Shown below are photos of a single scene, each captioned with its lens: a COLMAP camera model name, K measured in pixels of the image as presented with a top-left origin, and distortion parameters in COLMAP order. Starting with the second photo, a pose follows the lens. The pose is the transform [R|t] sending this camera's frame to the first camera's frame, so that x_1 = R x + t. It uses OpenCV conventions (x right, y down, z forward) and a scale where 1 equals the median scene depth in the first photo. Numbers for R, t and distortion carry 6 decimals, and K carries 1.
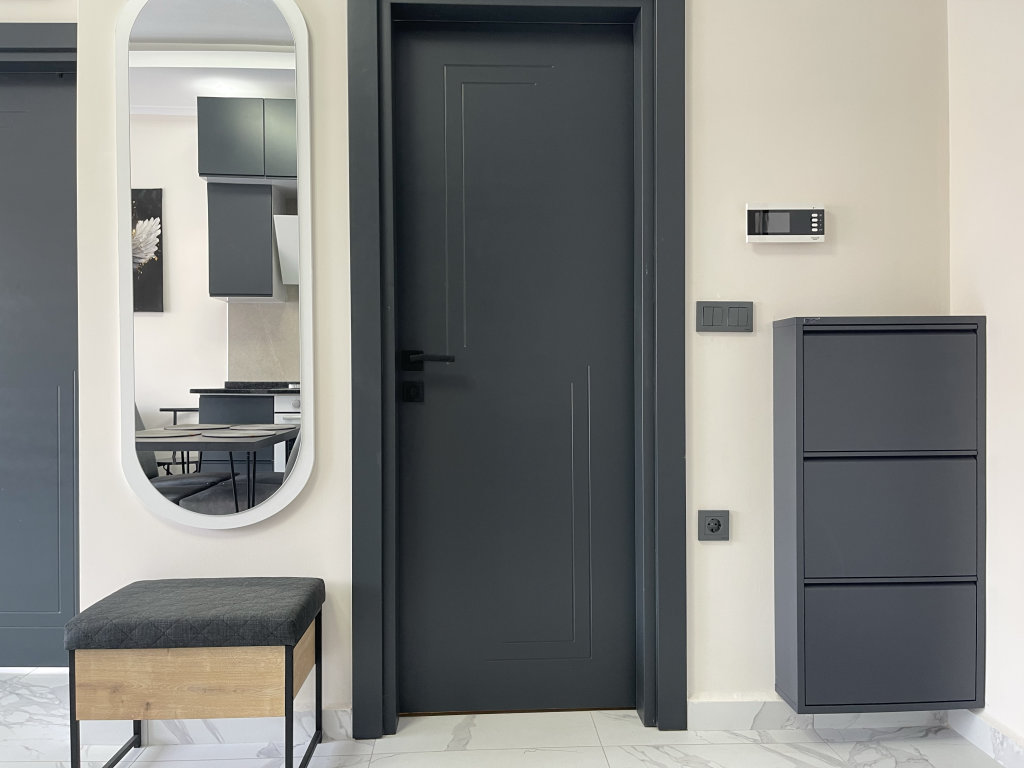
lens RADIAL K [[788.0, 0, 510.7], [0, 788.0, 381.6], [0, 0, 1]] dist [-0.005763, -0.005524]
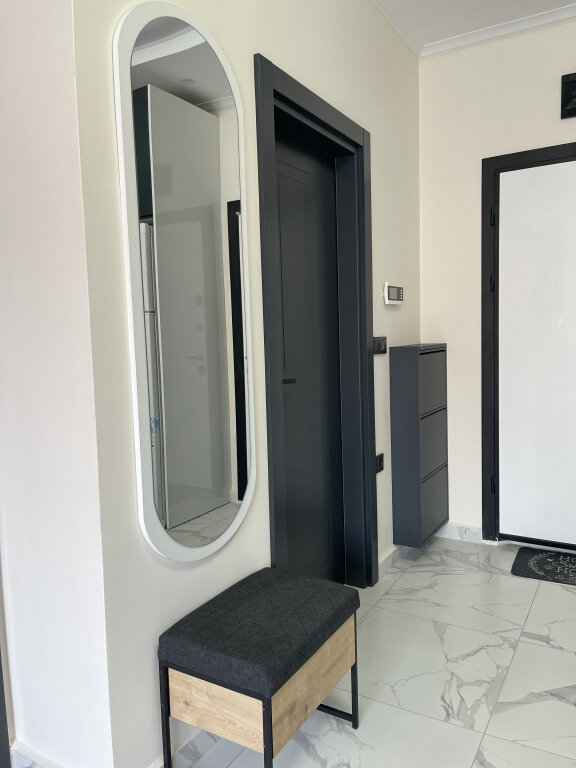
lens RADIAL K [[591.0, 0, 286.9], [0, 591.0, 385.1], [0, 0, 1]] dist [-0.005763, -0.005524]
pose [[0.530288, -0.082079, 0.843835, -0.992671], [0.032537, 0.996540, 0.076485, -0.105153], [-0.847193, -0.013103, 0.531124, 0.489458]]
